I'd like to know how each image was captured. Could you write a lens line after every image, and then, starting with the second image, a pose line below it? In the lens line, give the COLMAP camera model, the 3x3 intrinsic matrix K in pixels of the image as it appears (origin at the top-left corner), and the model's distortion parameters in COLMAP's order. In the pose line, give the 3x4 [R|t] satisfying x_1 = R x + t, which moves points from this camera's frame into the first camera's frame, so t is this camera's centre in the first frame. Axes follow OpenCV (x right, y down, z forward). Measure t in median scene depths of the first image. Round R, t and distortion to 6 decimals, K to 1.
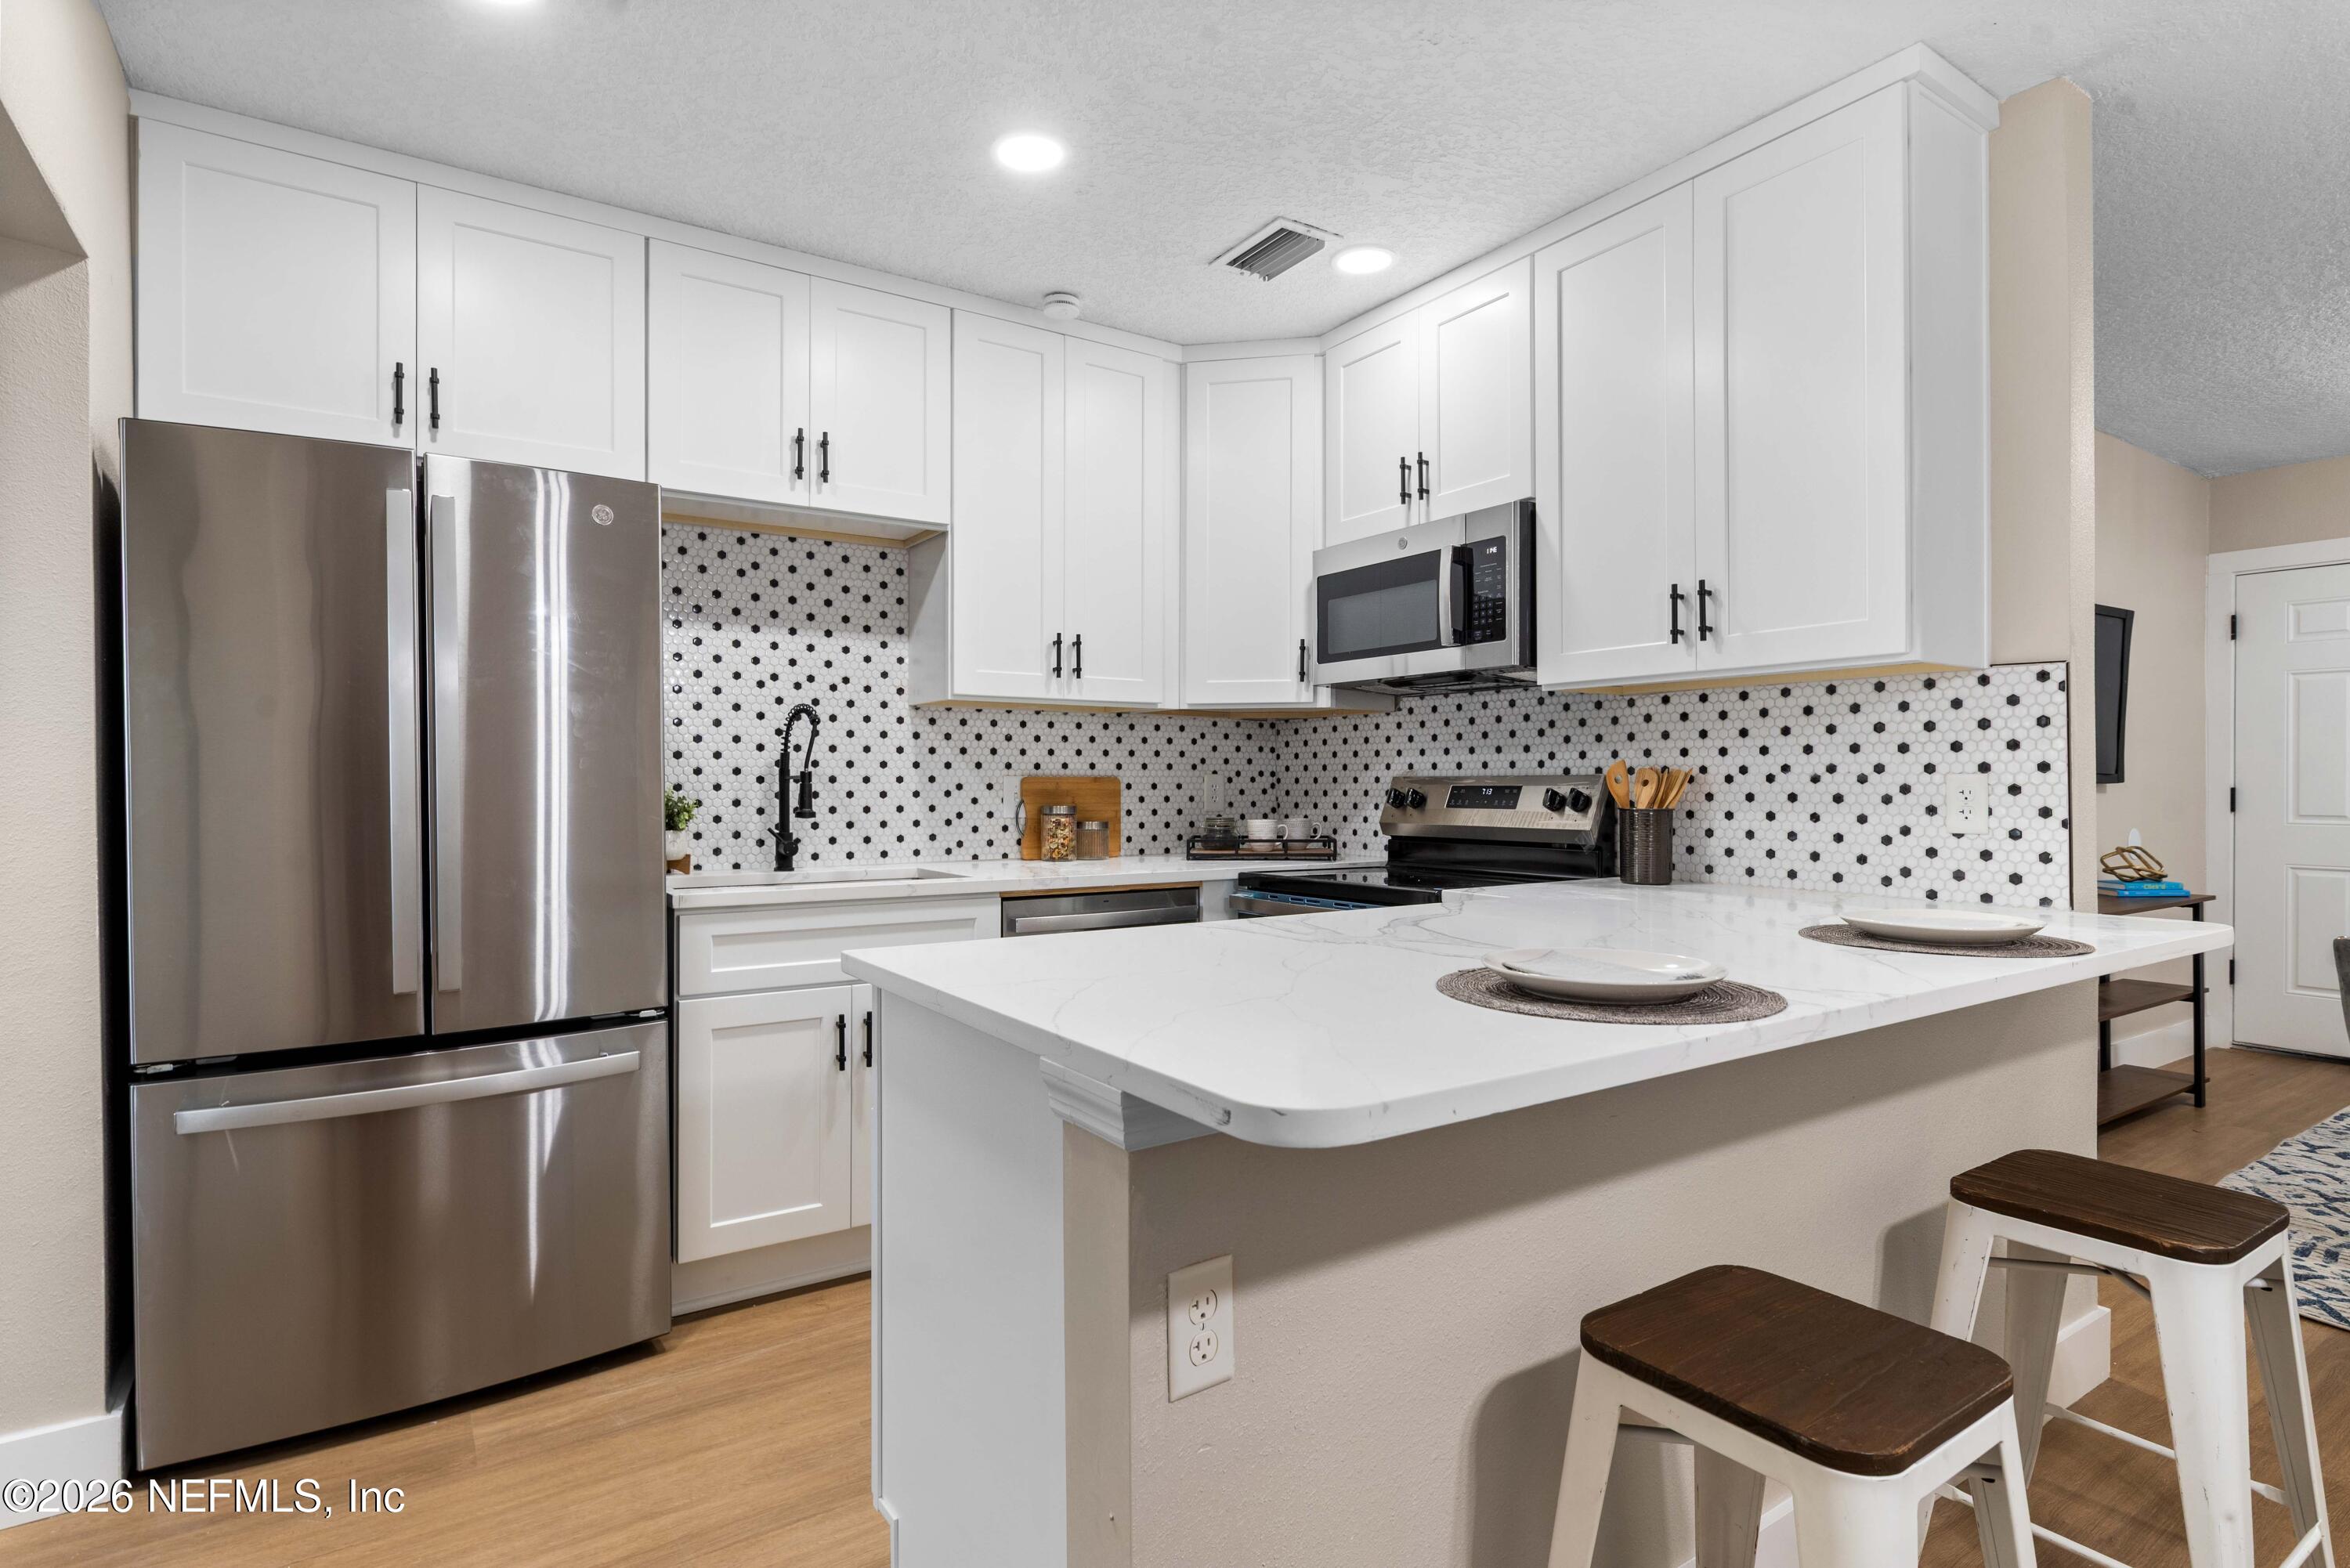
lens RADIAL K [[1182.3, 0, 1174.3], [0, 1182.3, 780.1], [0, 0, 1]] dist [0.003883, 0.000106]
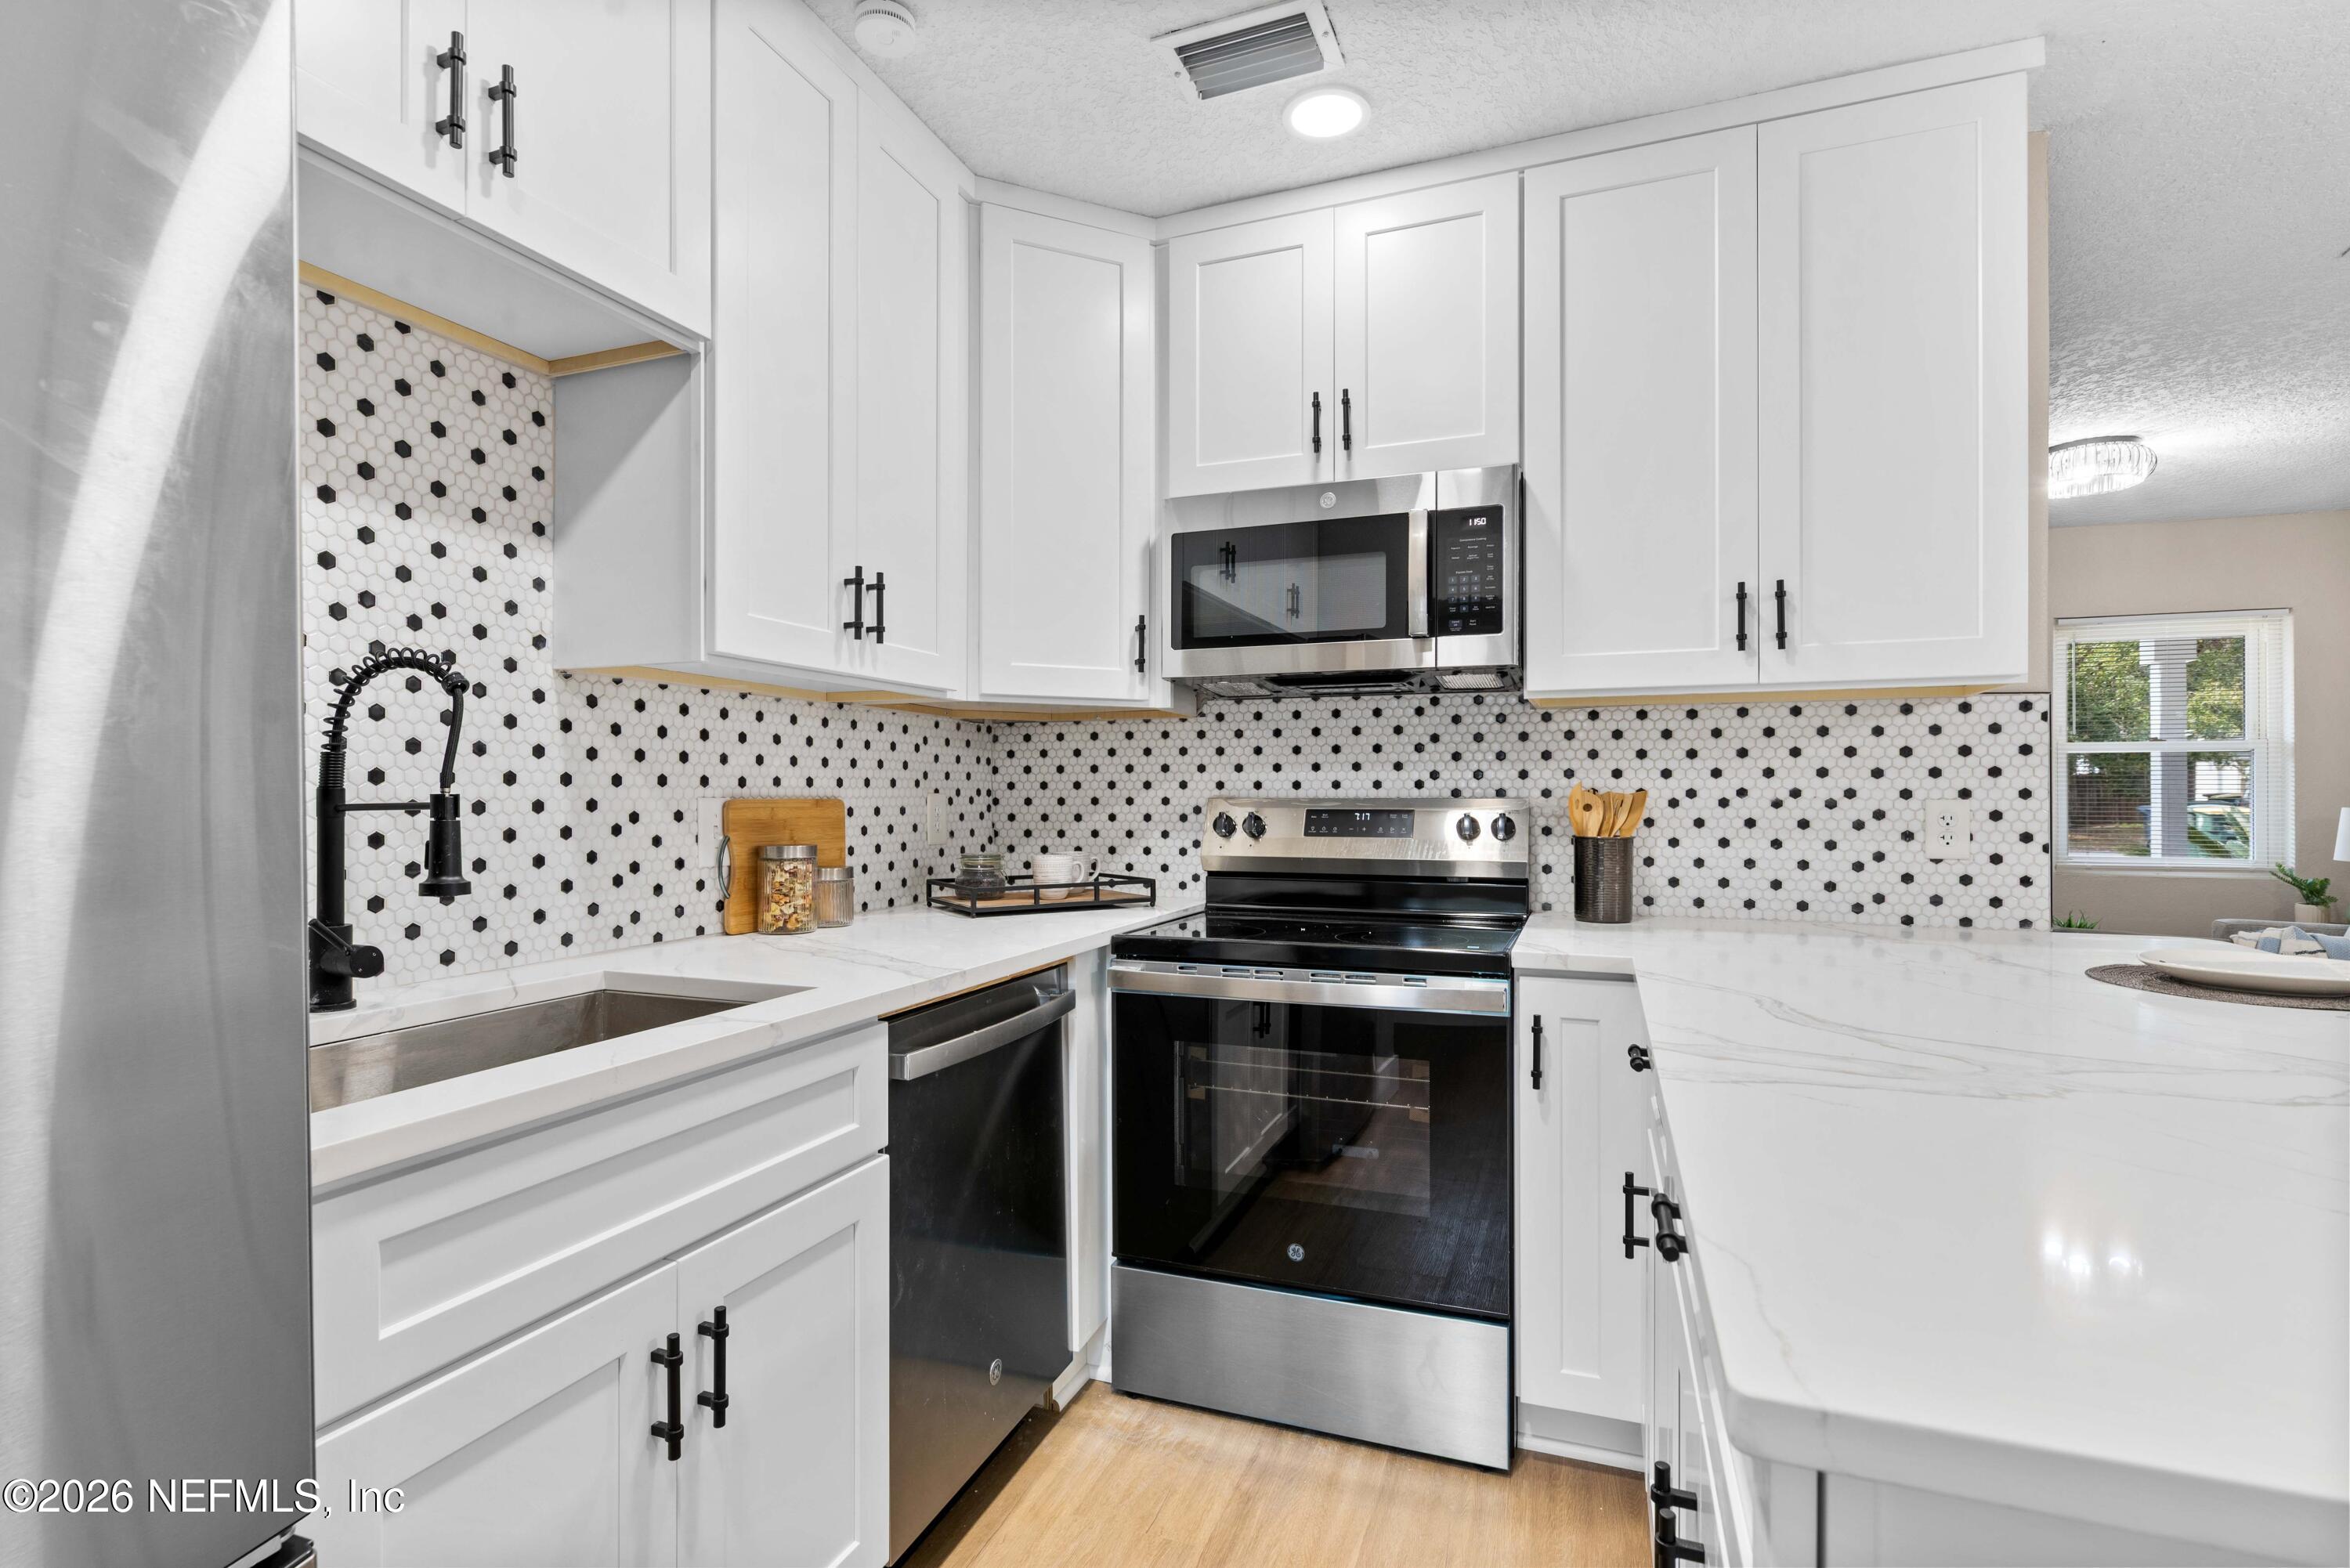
lens RADIAL K [[1114.0, 0, 1174.3], [0, 1114.0, 796.9], [0, 0, 1]] dist [-0.001250, 0.000491]
pose [[0.814805, -0.001596, 0.579733, -0.298657], [-0.001905, 0.999983, 0.005430, -0.008293], [-0.579732, -0.005529, 0.814788, 0.434142]]
